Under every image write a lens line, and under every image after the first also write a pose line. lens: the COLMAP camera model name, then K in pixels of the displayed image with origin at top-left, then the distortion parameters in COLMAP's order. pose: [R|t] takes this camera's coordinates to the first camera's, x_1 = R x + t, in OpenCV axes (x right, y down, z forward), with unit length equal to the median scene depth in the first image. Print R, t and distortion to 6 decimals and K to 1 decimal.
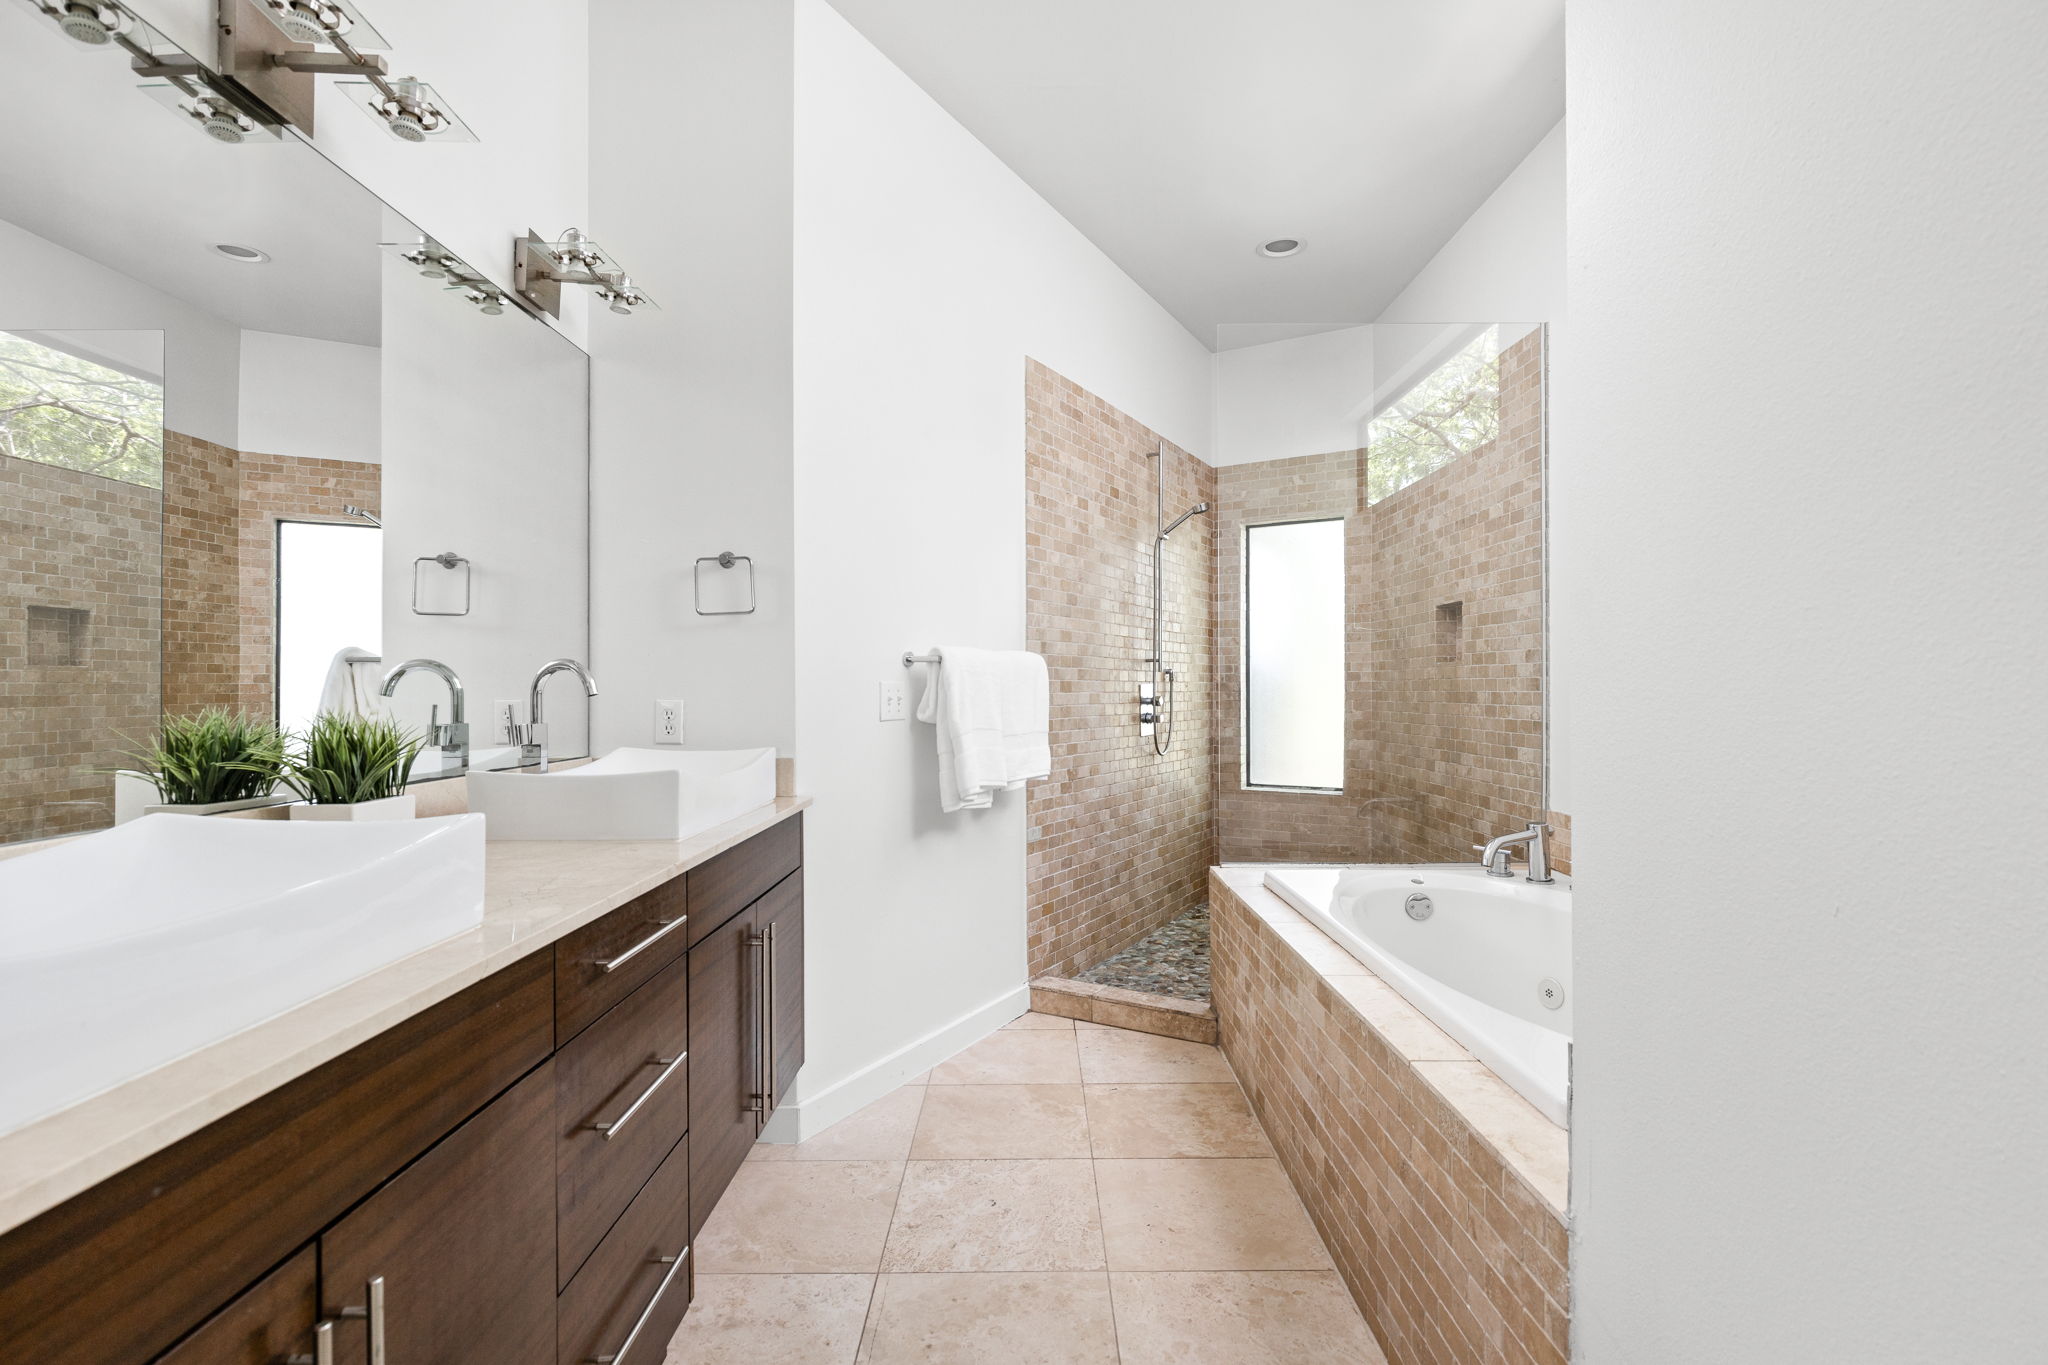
lens RADIAL K [[949.4, 0, 1028.0], [0, 949.4, 709.4], [0, 0, 1]] dist [0.000248, -0.000262]
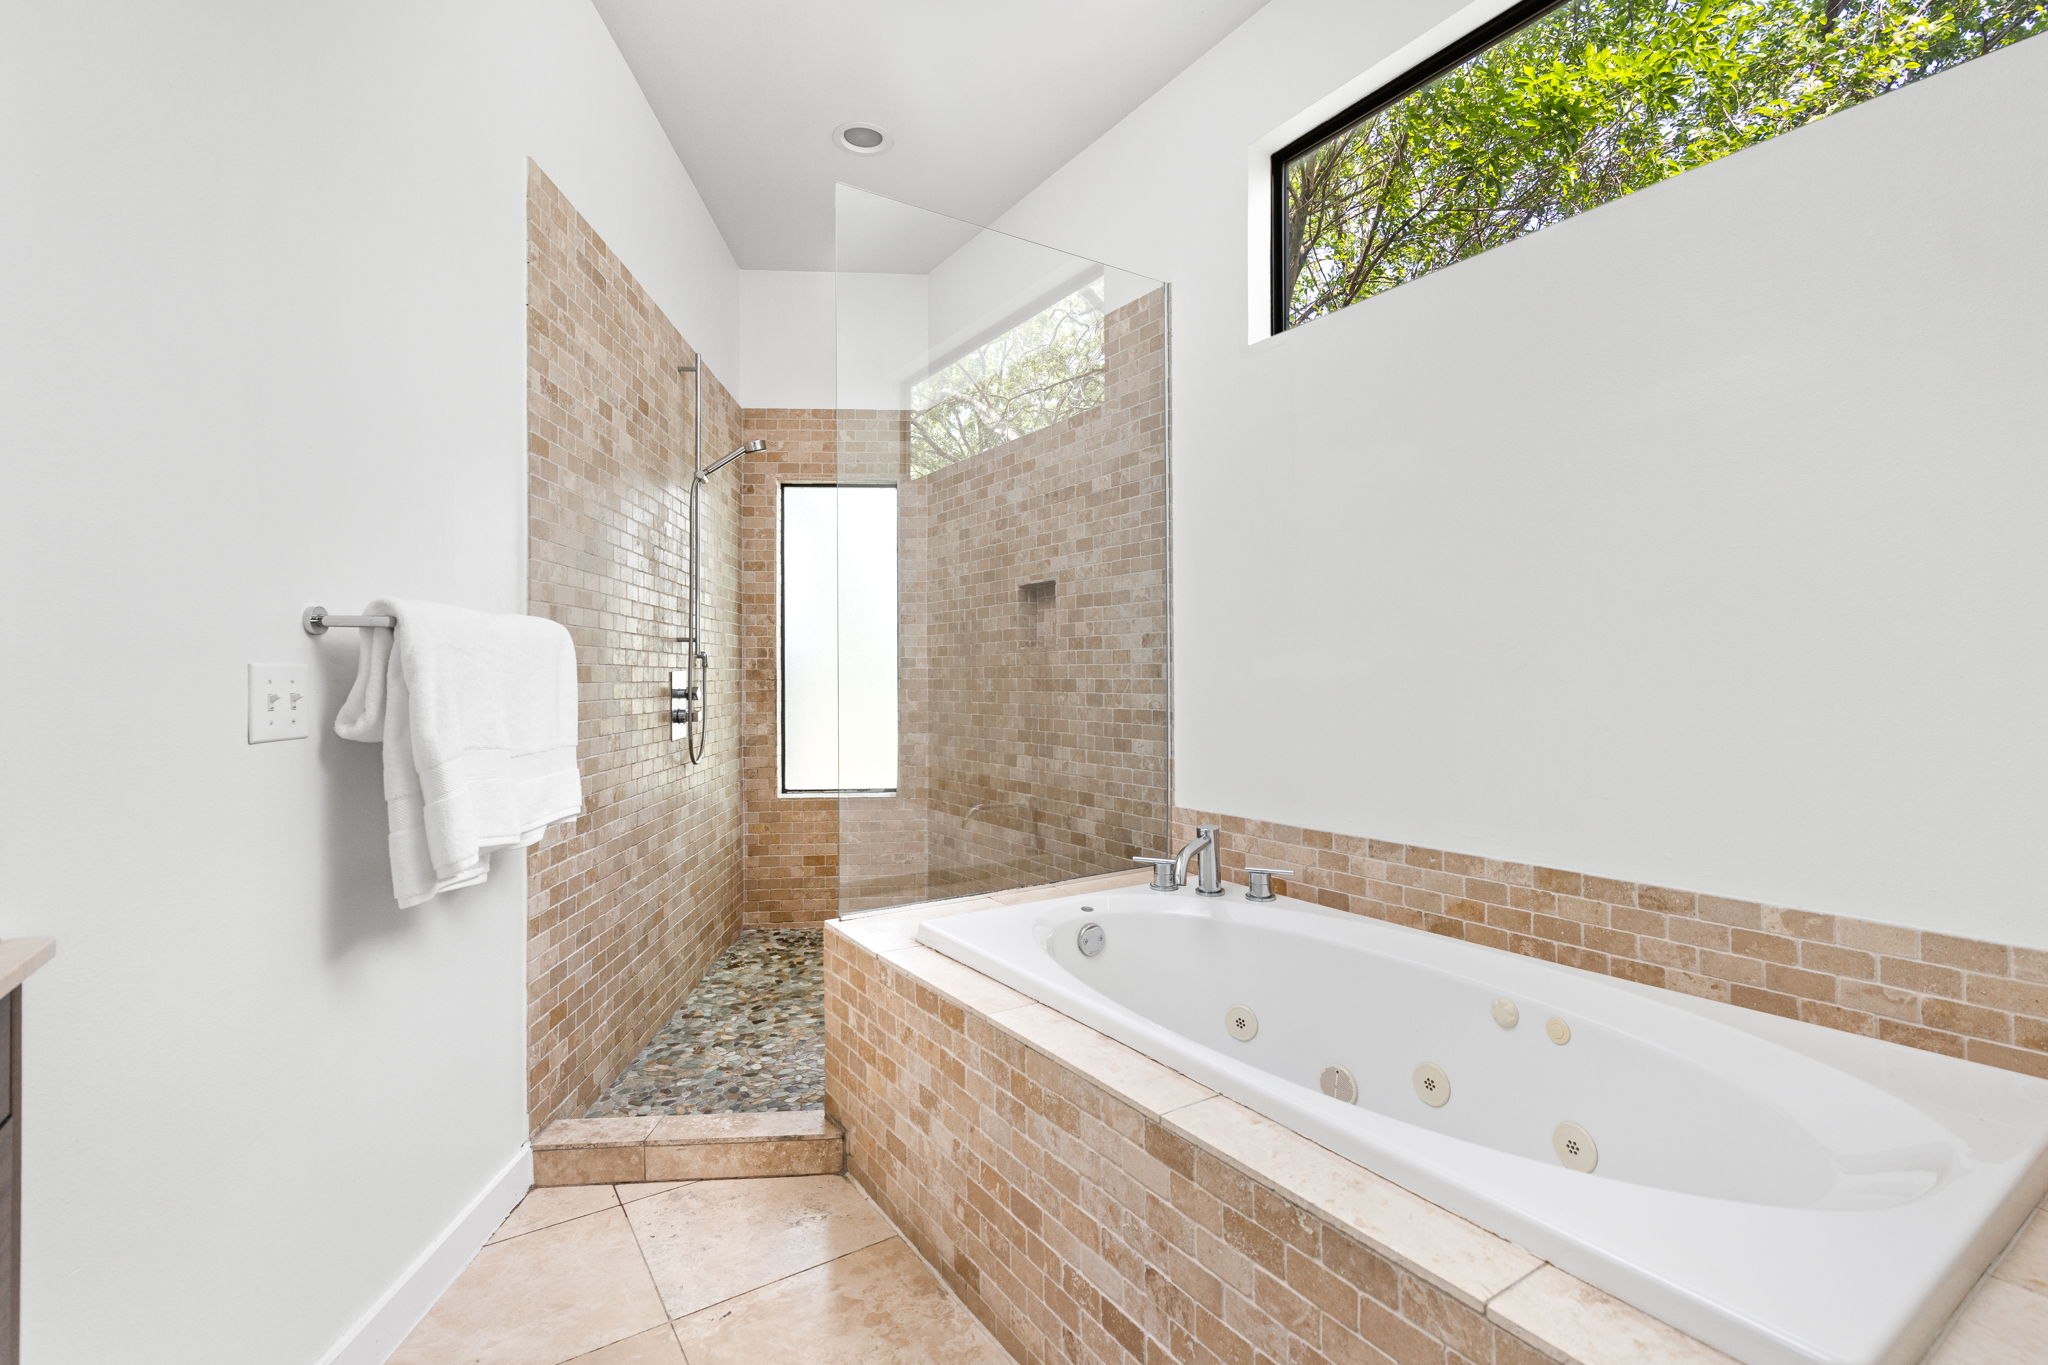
lens RADIAL K [[924.6, 0, 1022.0], [0, 924.6, 671.0], [0, 0, 1]] dist [0.014868, -0.010689]
pose [[0.831402, 0.000792, 0.555670, -0.066515], [0.014910, 0.999607, -0.023734, -0.005870], [-0.555471, 0.028018, 0.831064, 0.277487]]
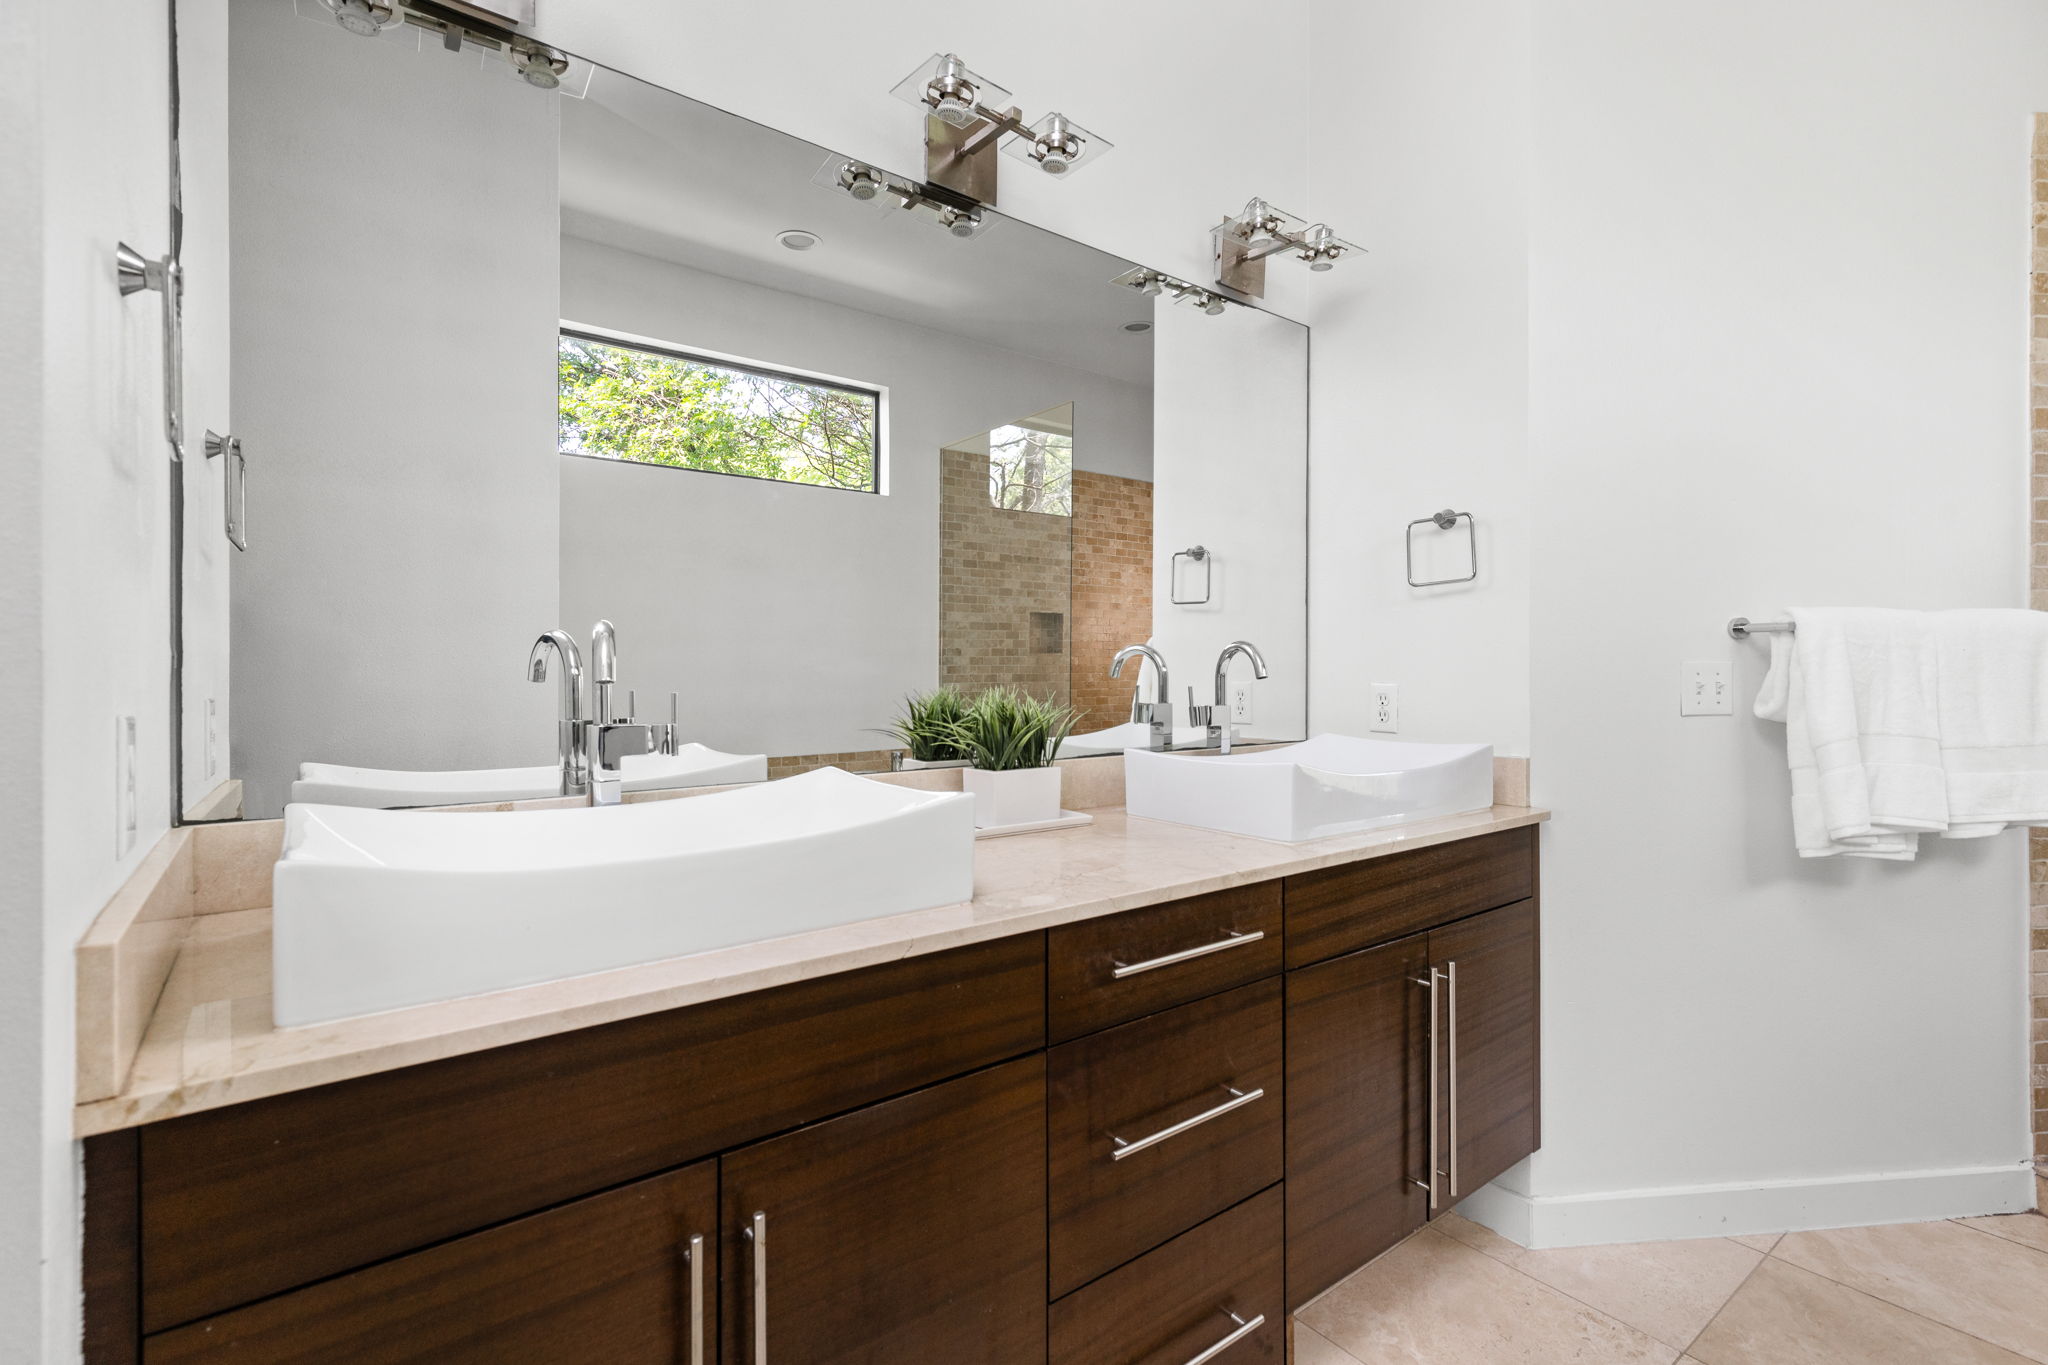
lens RADIAL K [[931.7, 0, 1029.4], [0, 931.7, 682.3], [0, 0, 1]] dist [0.014443, -0.000944]
pose [[0.613091, 0.011190, -0.789933, 0.076015], [-0.016906, 0.999857, 0.001043, -0.003906], [0.789831, 0.012715, 0.613192, 0.125483]]
